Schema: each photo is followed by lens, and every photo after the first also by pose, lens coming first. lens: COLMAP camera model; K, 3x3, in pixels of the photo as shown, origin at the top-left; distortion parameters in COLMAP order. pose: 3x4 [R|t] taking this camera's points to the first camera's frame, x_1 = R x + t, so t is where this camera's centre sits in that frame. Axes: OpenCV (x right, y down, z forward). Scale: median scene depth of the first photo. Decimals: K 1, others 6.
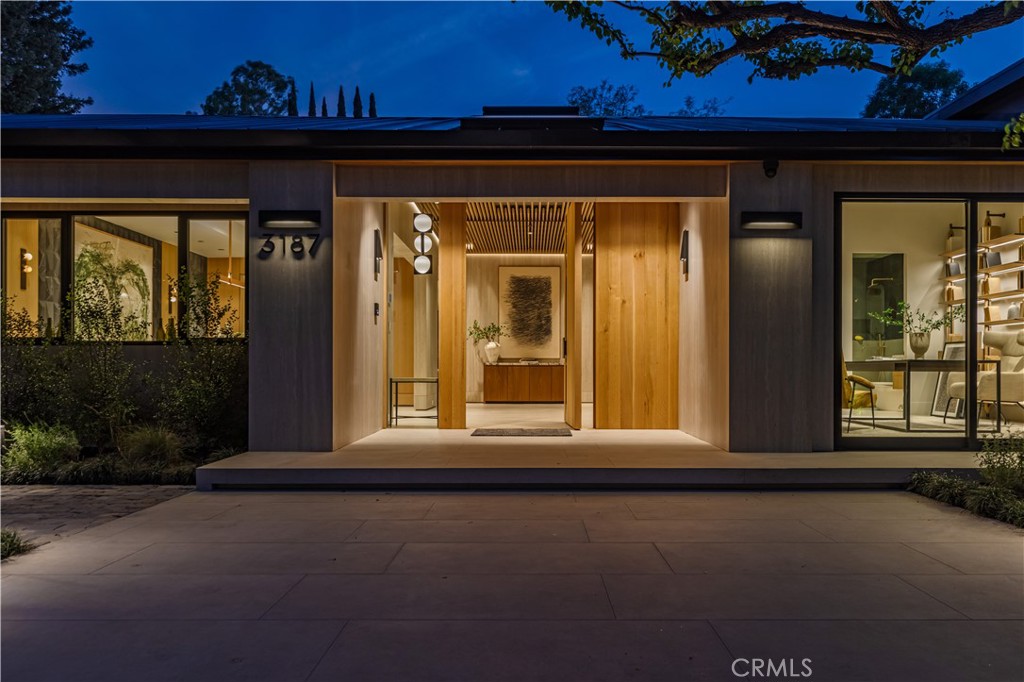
lens RADIAL K [[819.0, 0, 512.0], [0, 819.0, 341.0], [0, 0, 1]] dist [0.001281, -0.002079]
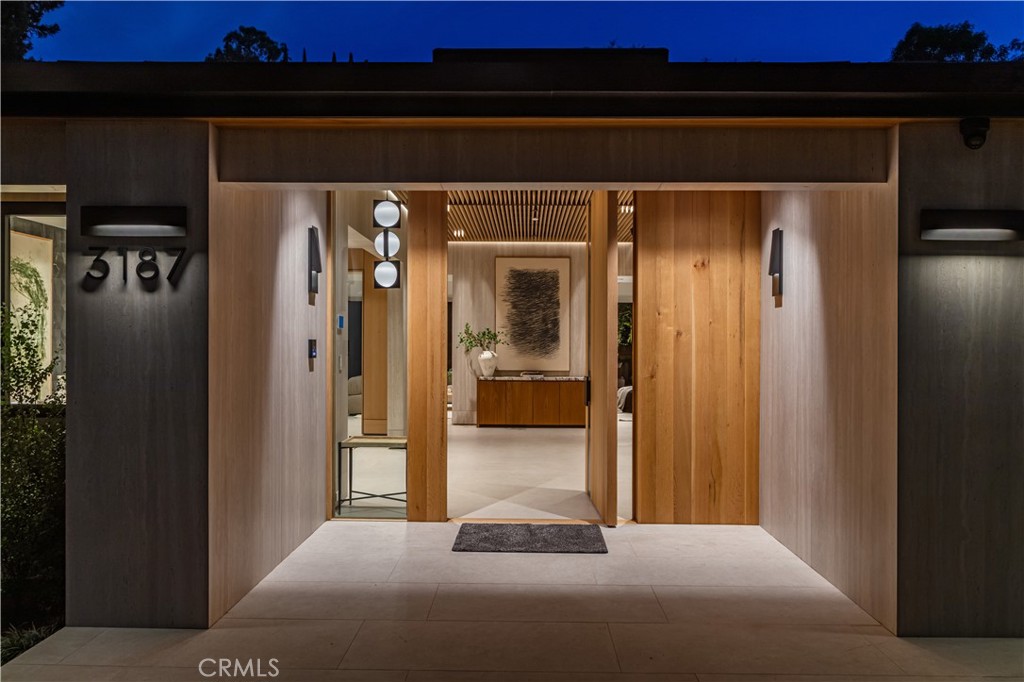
lens RADIAL K [[830.0, 0, 505.7], [0, 830.0, 376.8], [0, 0, 1]] dist [-0.001069, 0.003256]
pose [[0.999991, 0.001063, -0.004055, -0.004475], [-0.000767, 0.997383, 0.072289, -0.062007], [0.004121, -0.072285, 0.997376, 0.308816]]
